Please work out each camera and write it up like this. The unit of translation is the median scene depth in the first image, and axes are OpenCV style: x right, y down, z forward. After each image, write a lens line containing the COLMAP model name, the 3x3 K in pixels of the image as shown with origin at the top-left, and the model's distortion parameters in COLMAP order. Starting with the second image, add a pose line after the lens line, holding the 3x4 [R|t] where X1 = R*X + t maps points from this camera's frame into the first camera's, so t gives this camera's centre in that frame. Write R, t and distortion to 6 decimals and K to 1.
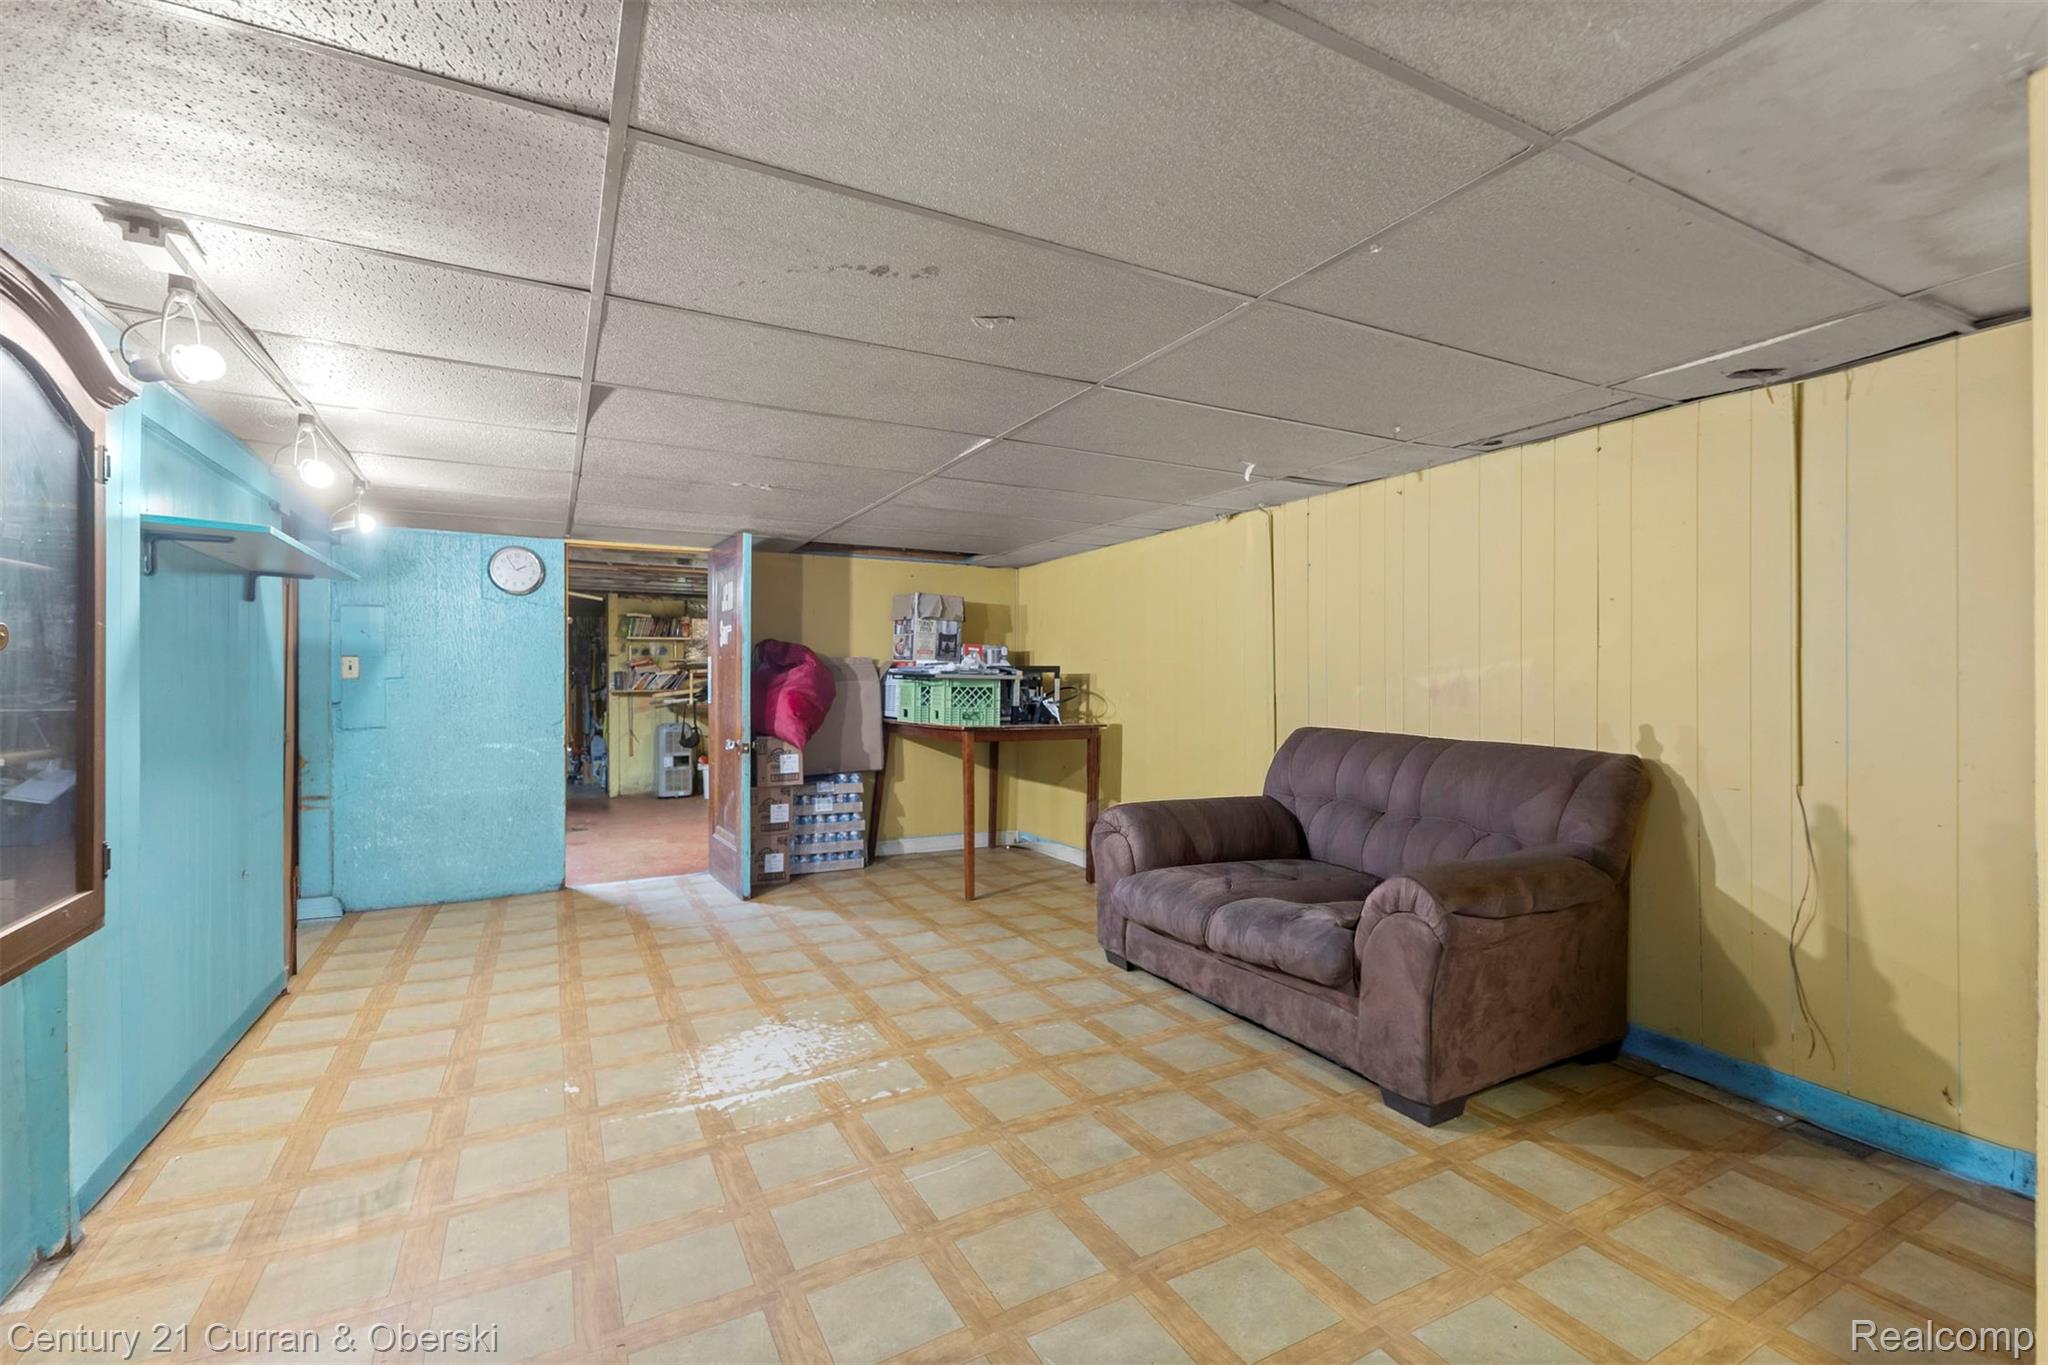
lens RADIAL K [[895.1, 0, 1031.5], [0, 895.1, 685.9], [0, 0, 1]] dist [0.003087, 0.000509]
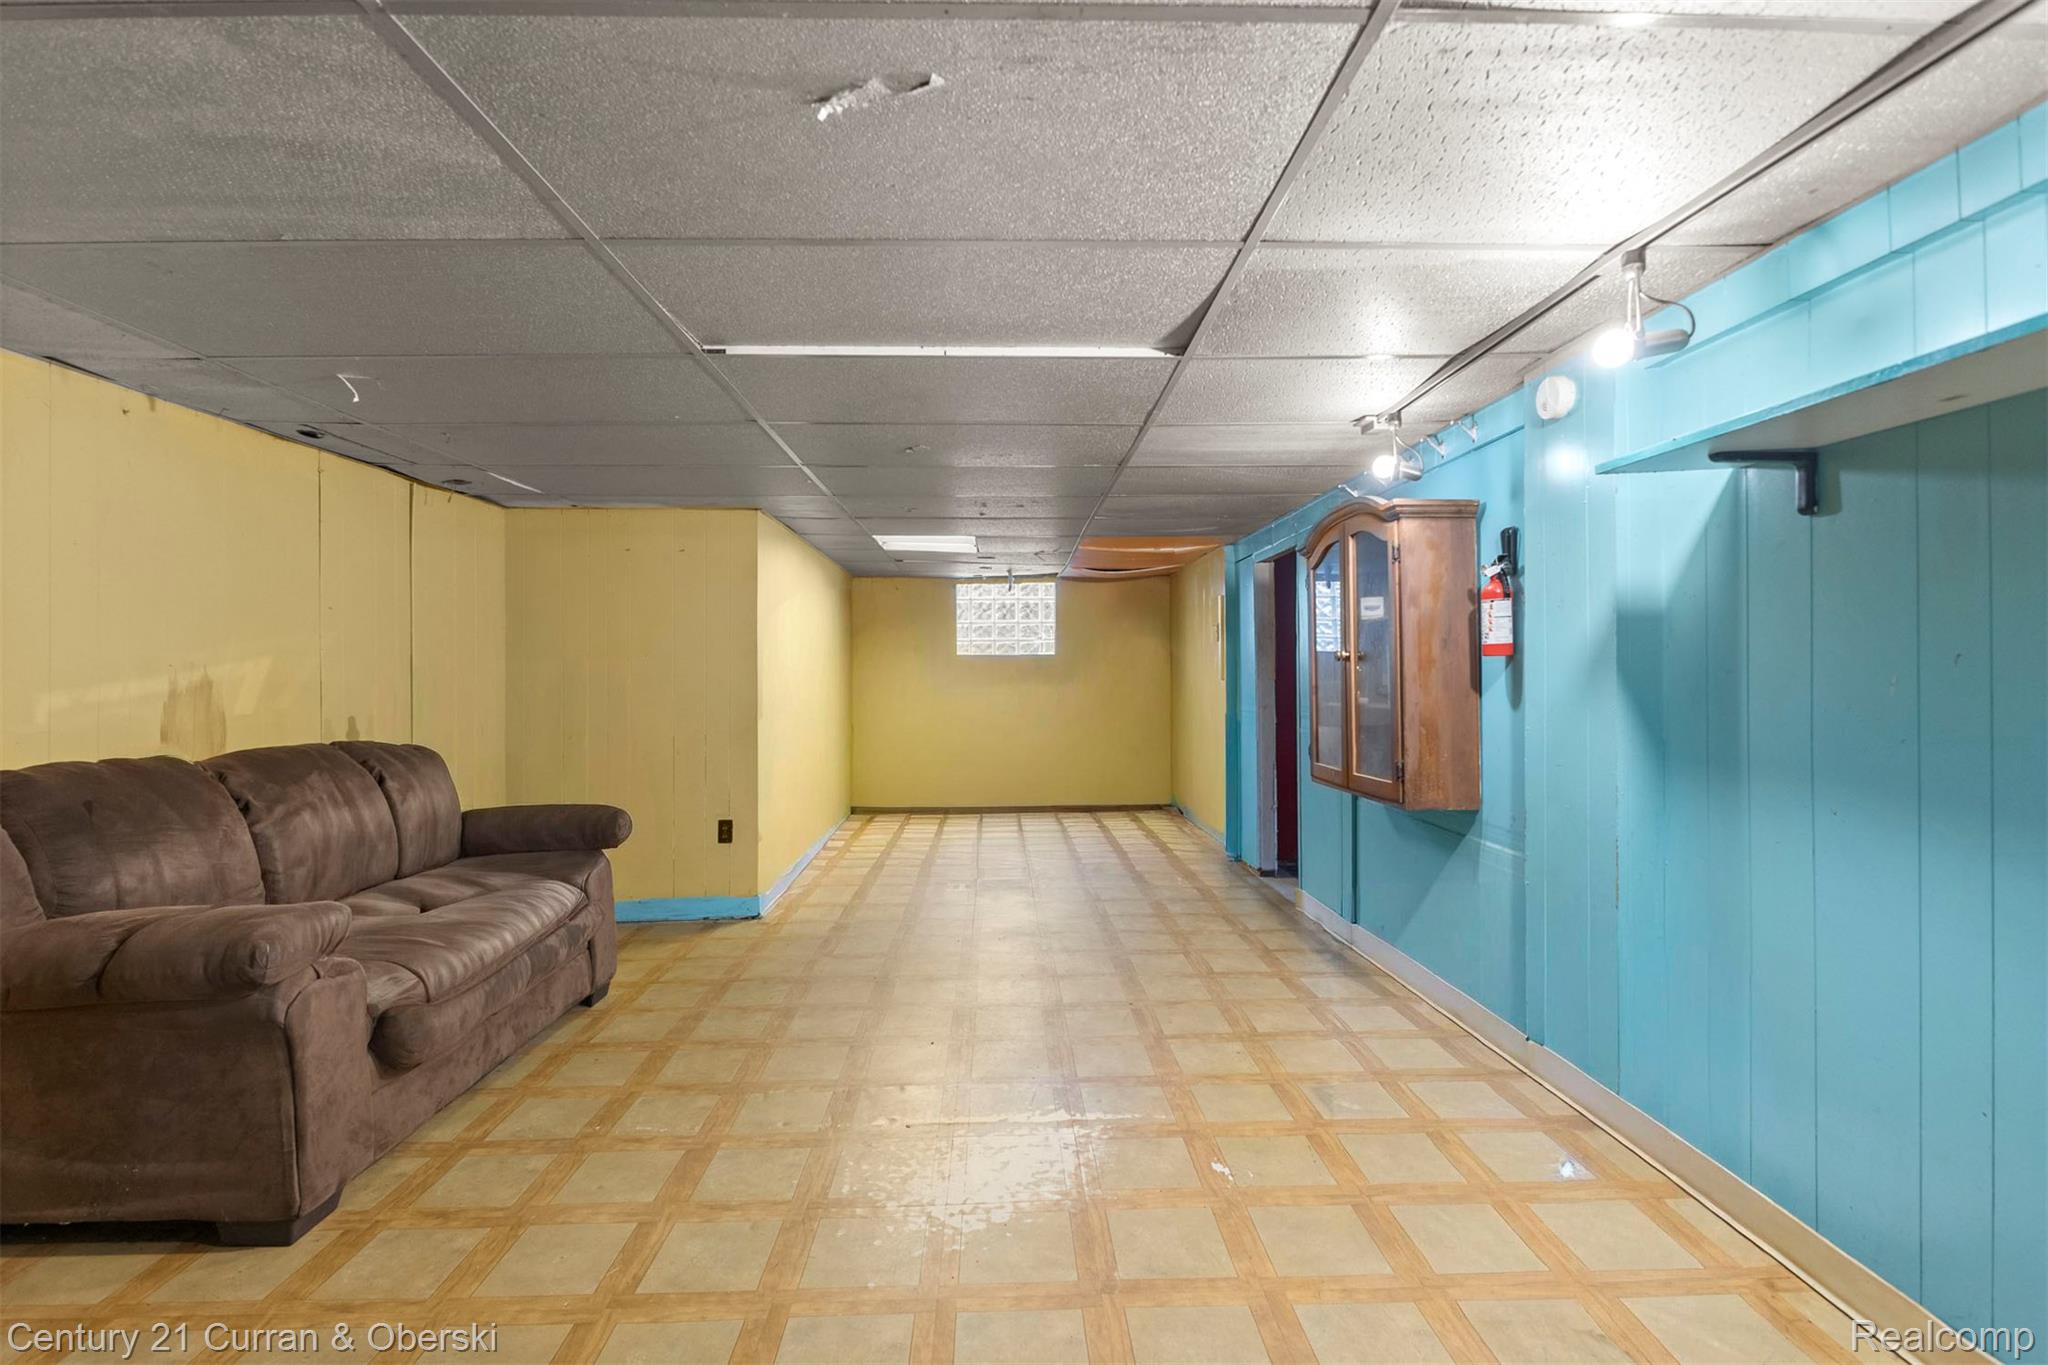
lens RADIAL K [[896.7, 0, 1023.4], [0, 896.7, 664.5], [0, 0, 1]] dist [-0.003050, 0.000180]
pose [[-0.889706, 0.011712, 0.456384, -0.676081], [0.010776, 0.999931, -0.004654, -0.011231], [-0.456407, 0.000778, -0.889771, 1.675205]]
